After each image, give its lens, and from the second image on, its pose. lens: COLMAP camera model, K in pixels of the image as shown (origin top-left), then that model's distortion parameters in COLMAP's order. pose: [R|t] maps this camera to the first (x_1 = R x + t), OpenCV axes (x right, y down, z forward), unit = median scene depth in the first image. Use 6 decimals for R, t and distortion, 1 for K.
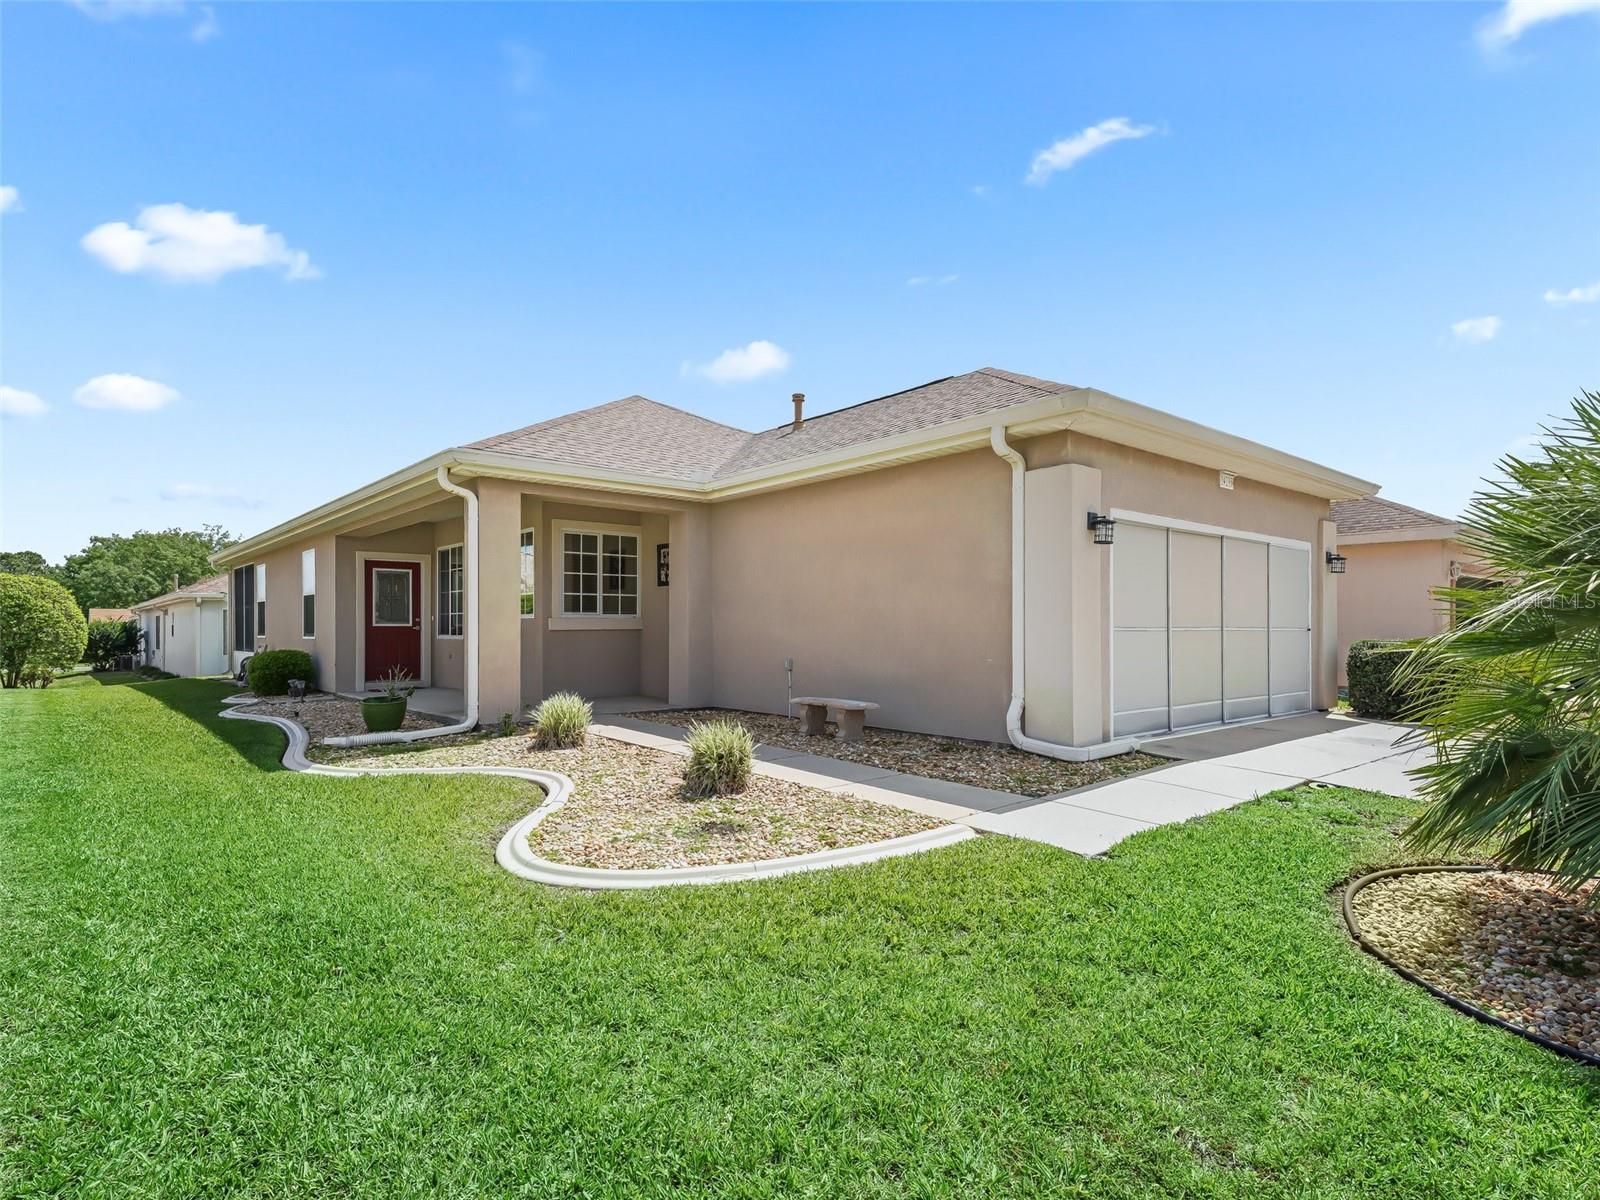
lens RADIAL K [[862.4, 0, 801.7], [0, 862.4, 608.3], [0, 0, 1]] dist [-0.024850, 0.003015]
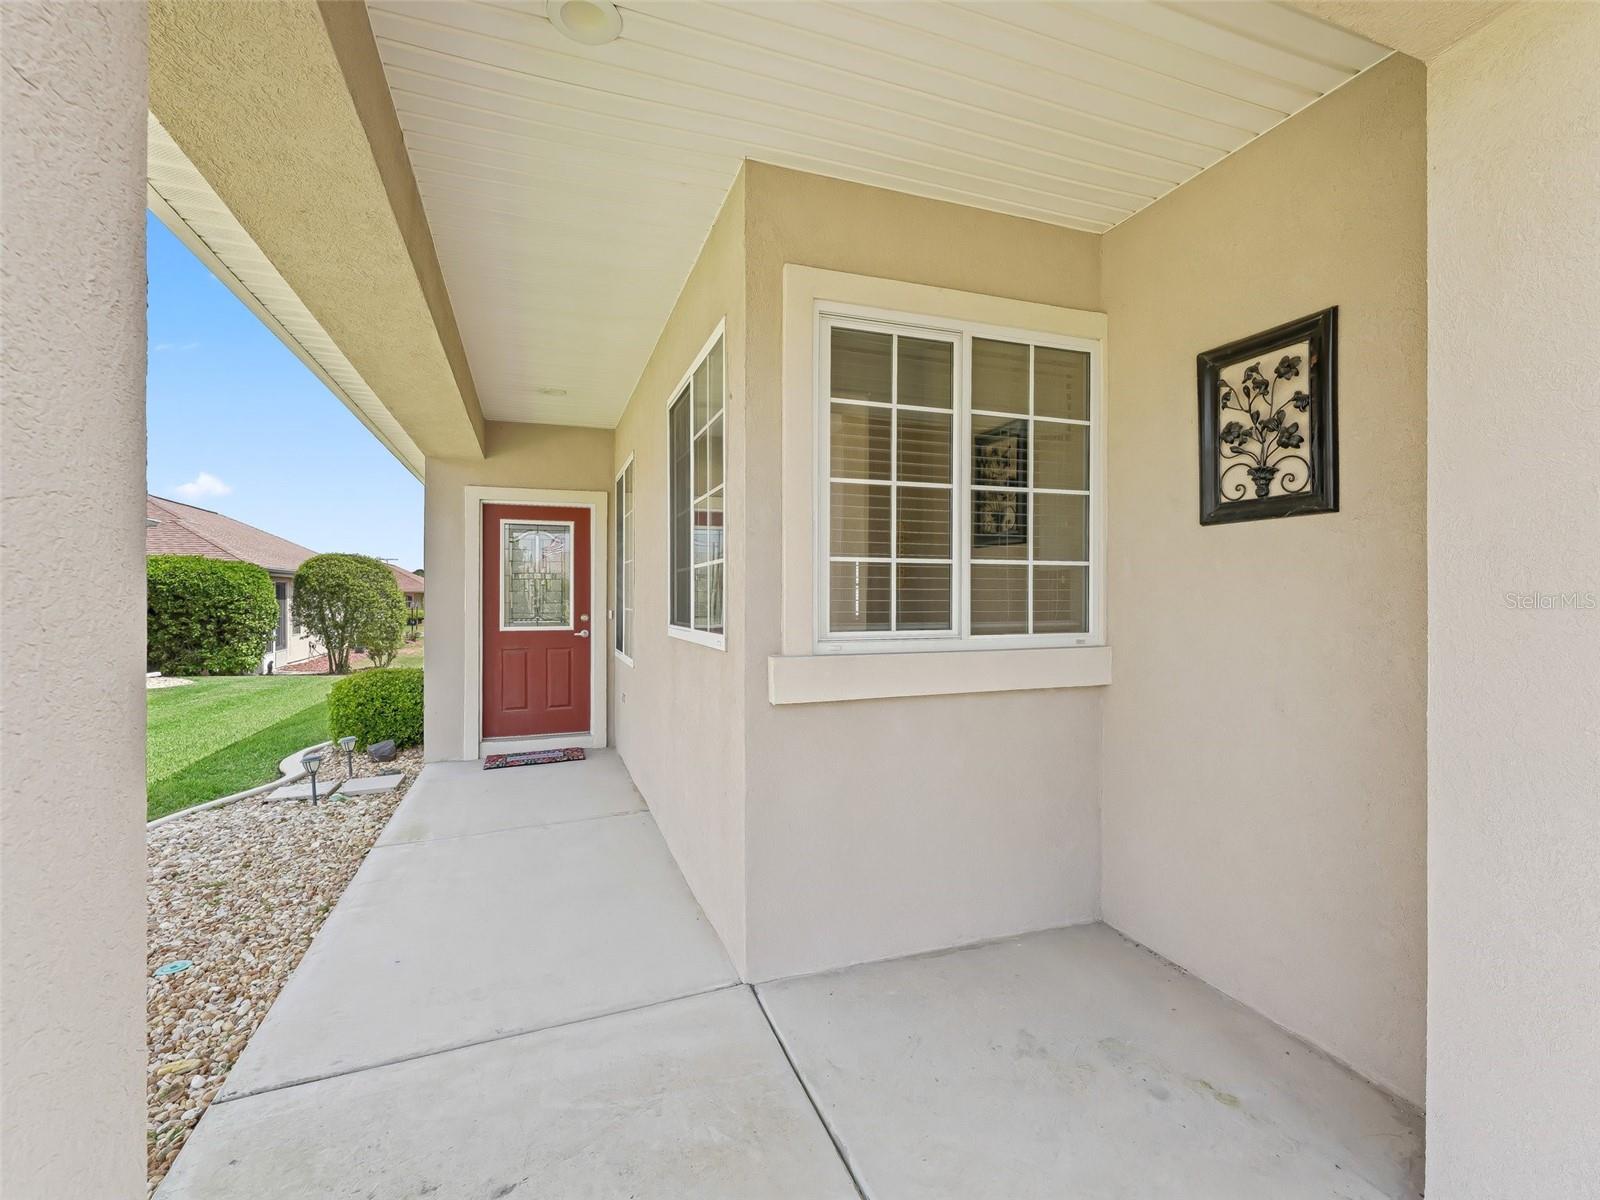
lens RADIAL K [[745.5, 0, 806.7], [0, 745.5, 594.2], [0, 0, 1]] dist [-0.002811, -0.006353]
pose [[0.935929, 0.003002, -0.352176, -0.196606], [0.002617, 0.999877, 0.015478, -0.009252], [0.352179, -0.015408, 0.935806, 0.761013]]
